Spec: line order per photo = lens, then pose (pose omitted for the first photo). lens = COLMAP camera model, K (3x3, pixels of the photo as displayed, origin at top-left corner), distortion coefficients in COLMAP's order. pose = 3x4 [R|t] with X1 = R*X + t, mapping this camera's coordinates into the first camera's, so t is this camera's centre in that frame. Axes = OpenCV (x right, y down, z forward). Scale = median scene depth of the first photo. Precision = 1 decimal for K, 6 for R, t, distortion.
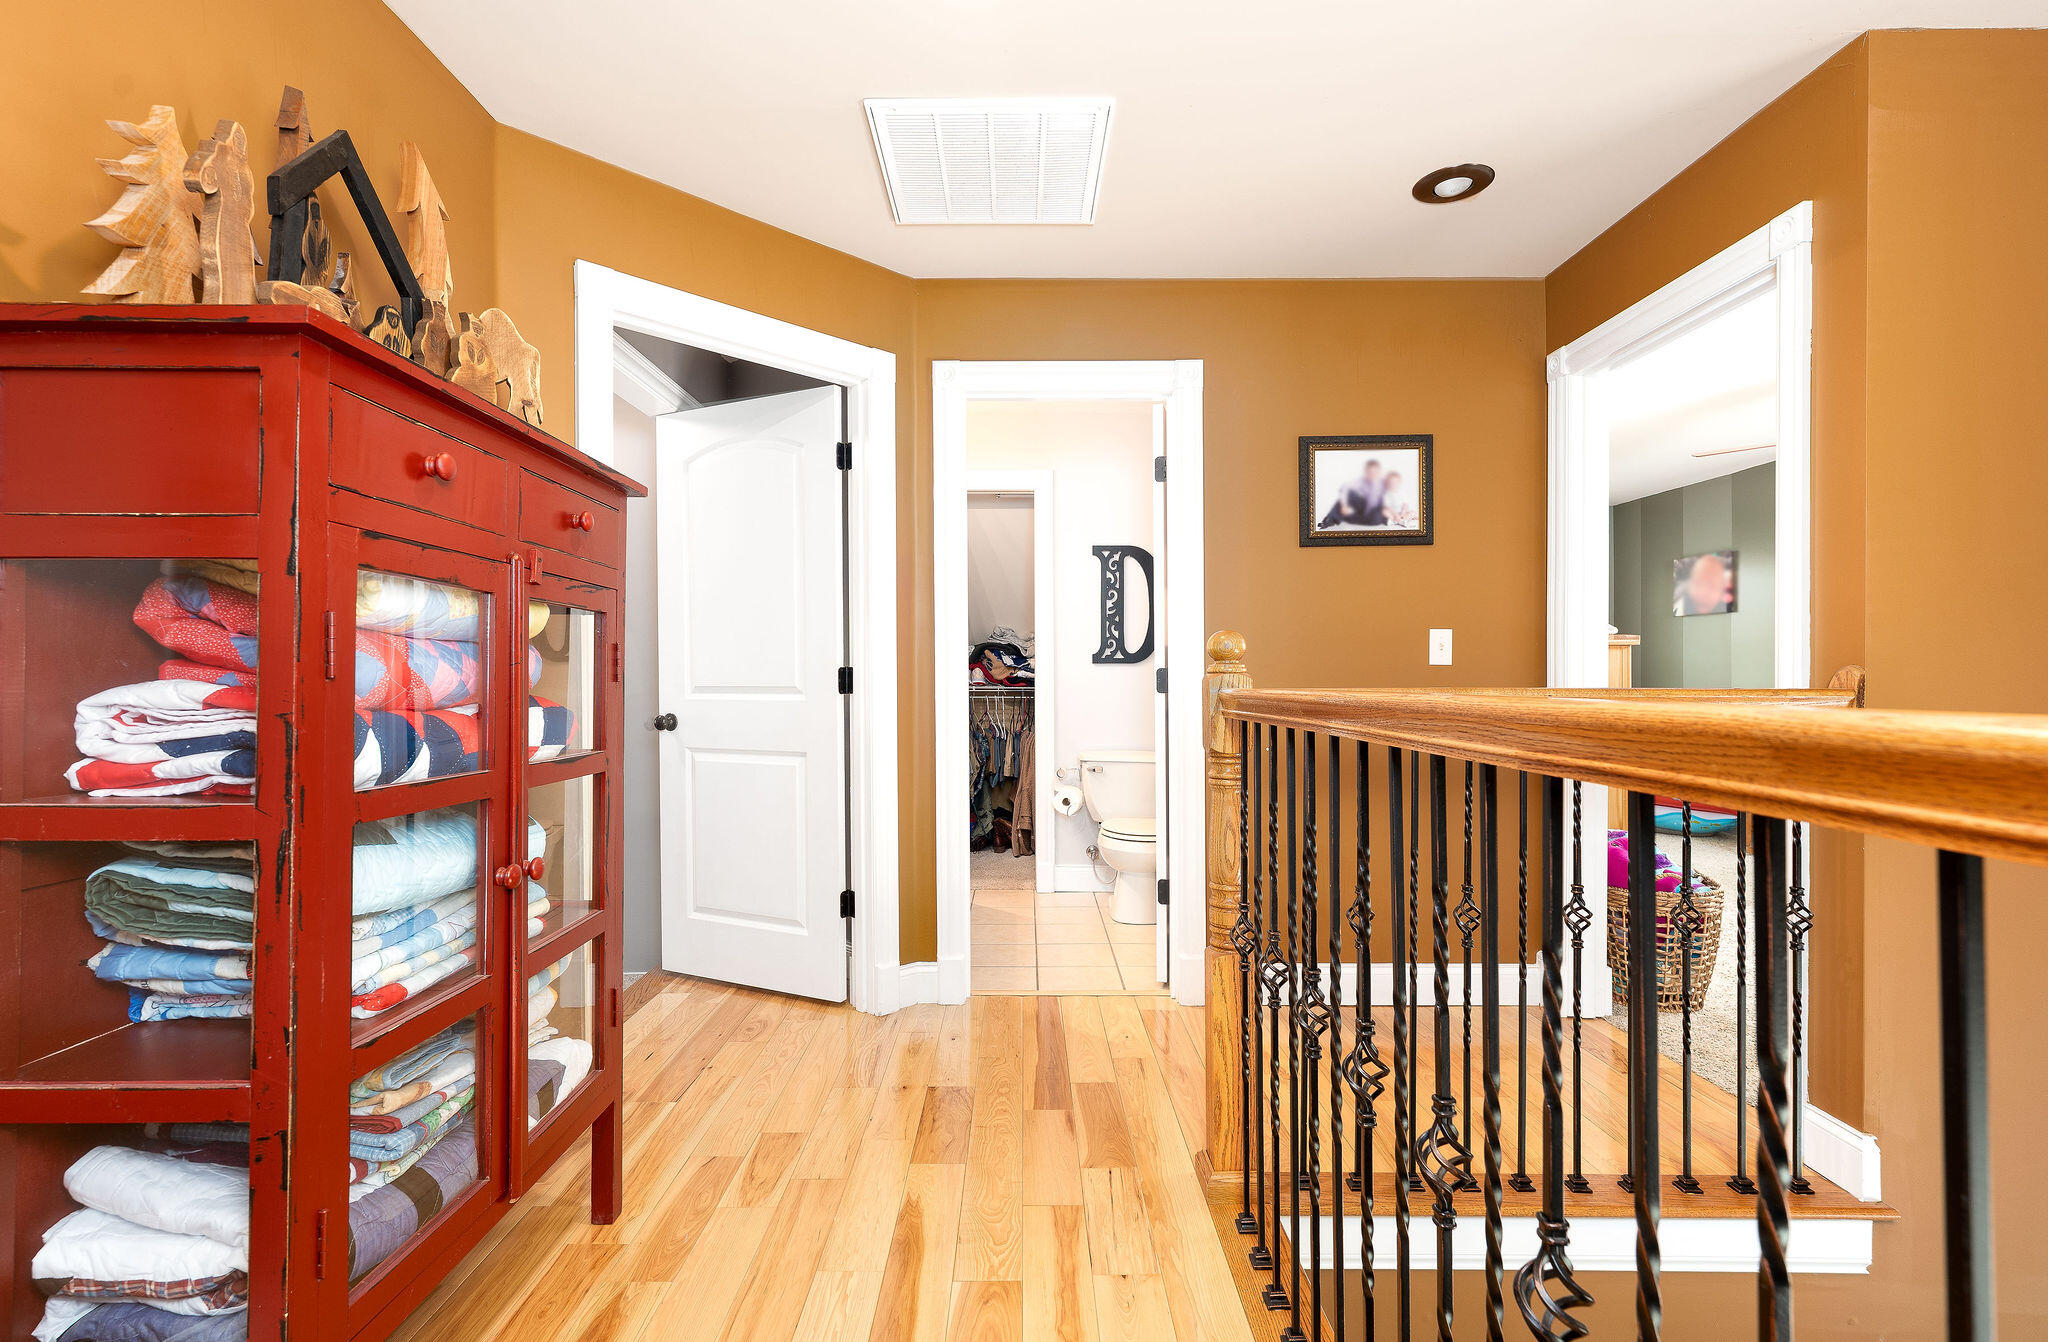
lens RADIAL K [[929.3, 0, 1023.7], [0, 929.3, 660.7], [0, 0, 1]] dist [0.006344, -0.000044]
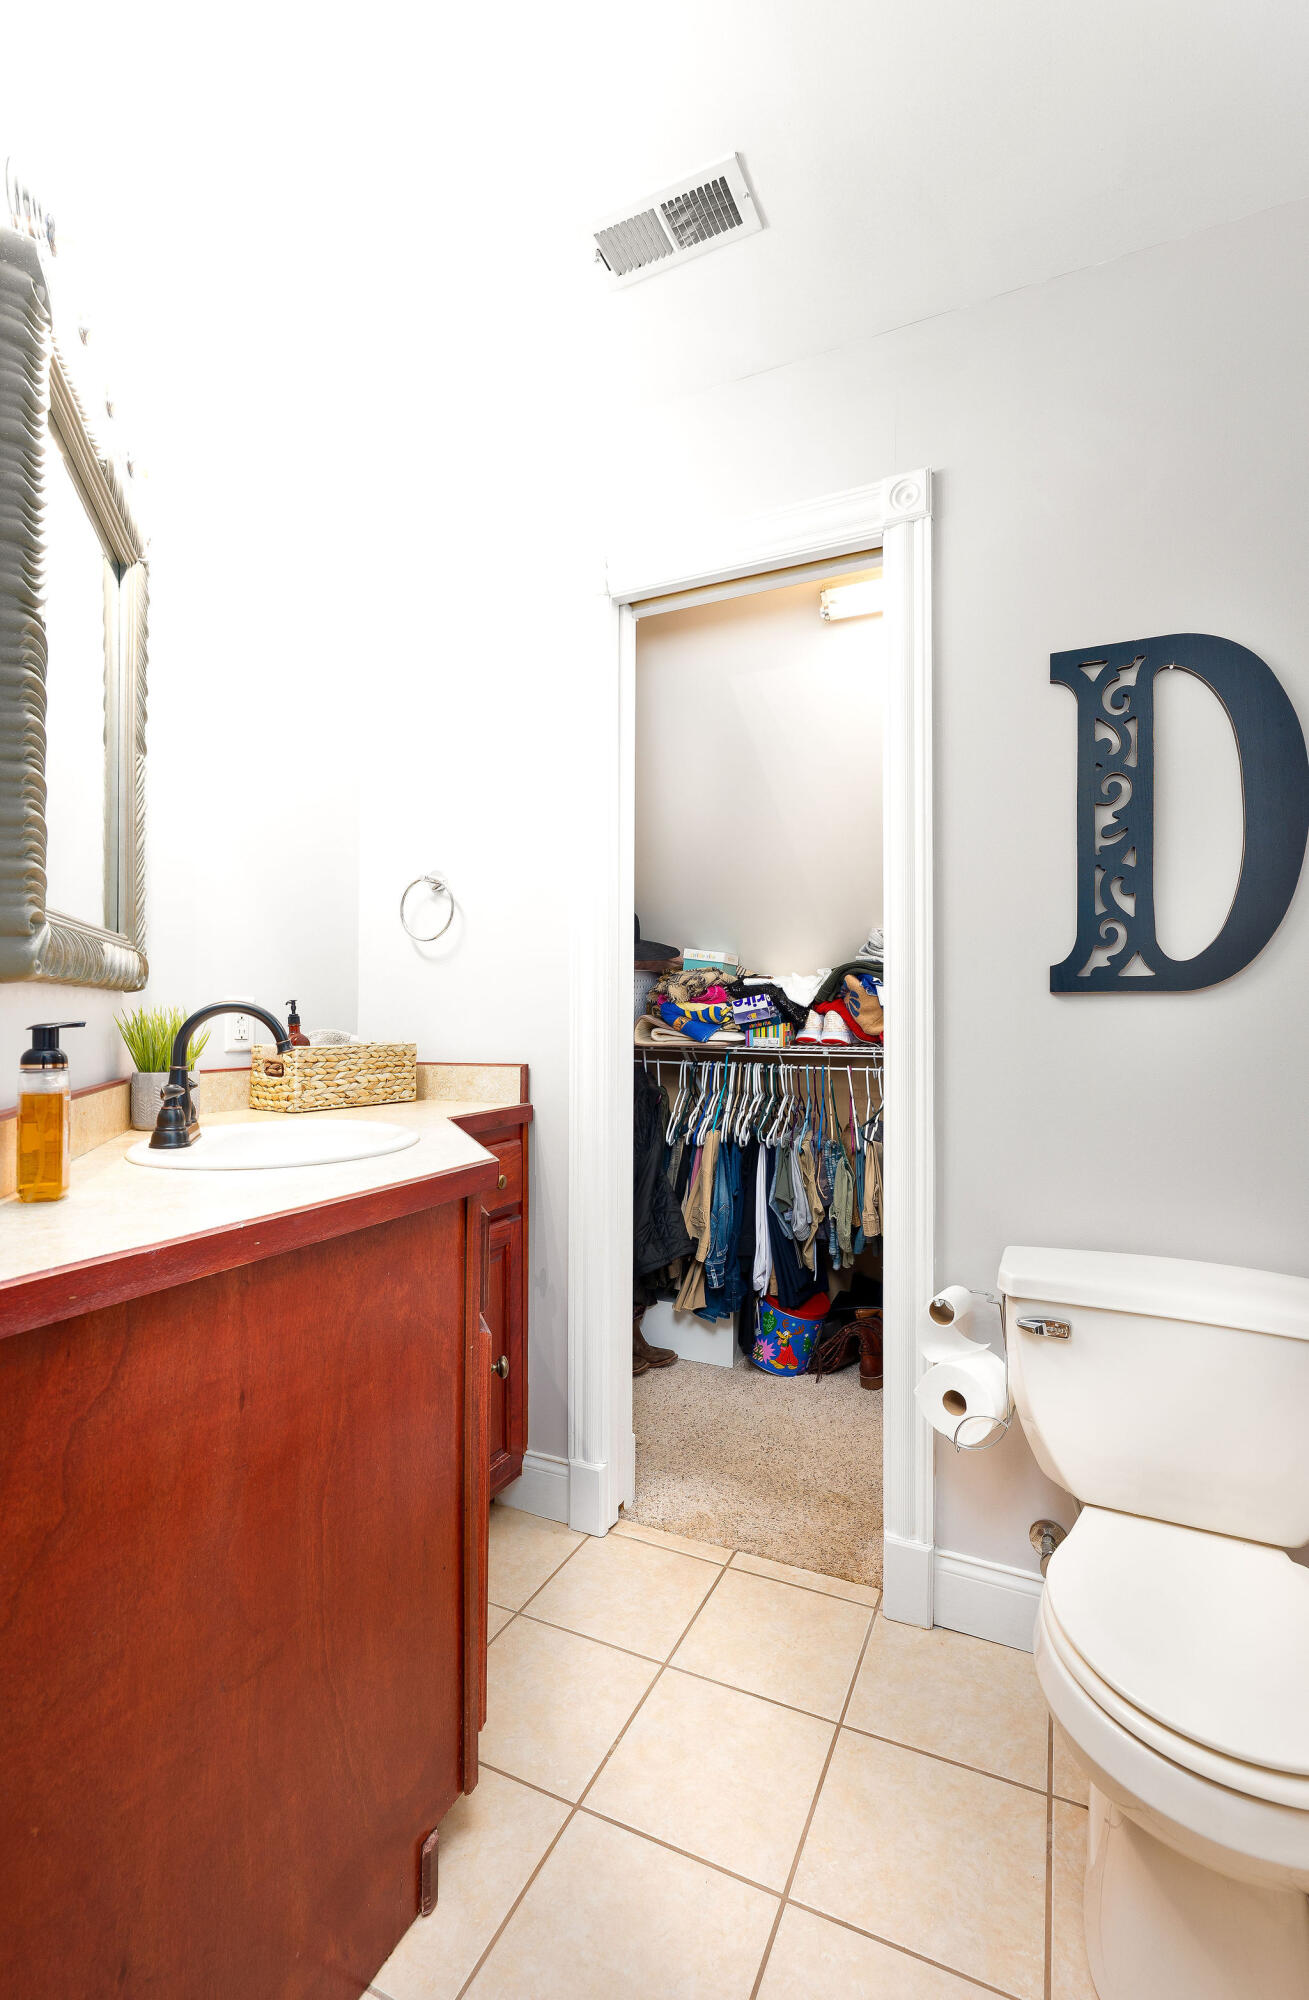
lens RADIAL K [[861.0, 0, 655.1], [0, 861.0, 1004.8], [0, 0, 1]] dist [0.002860, -0.000087]
pose [[0.907530, -0.000509, -0.419986, 0.075212], [-0.004258, 0.999937, -0.010411, 0.011770], [0.419965, 0.011236, 0.907471, 0.643502]]
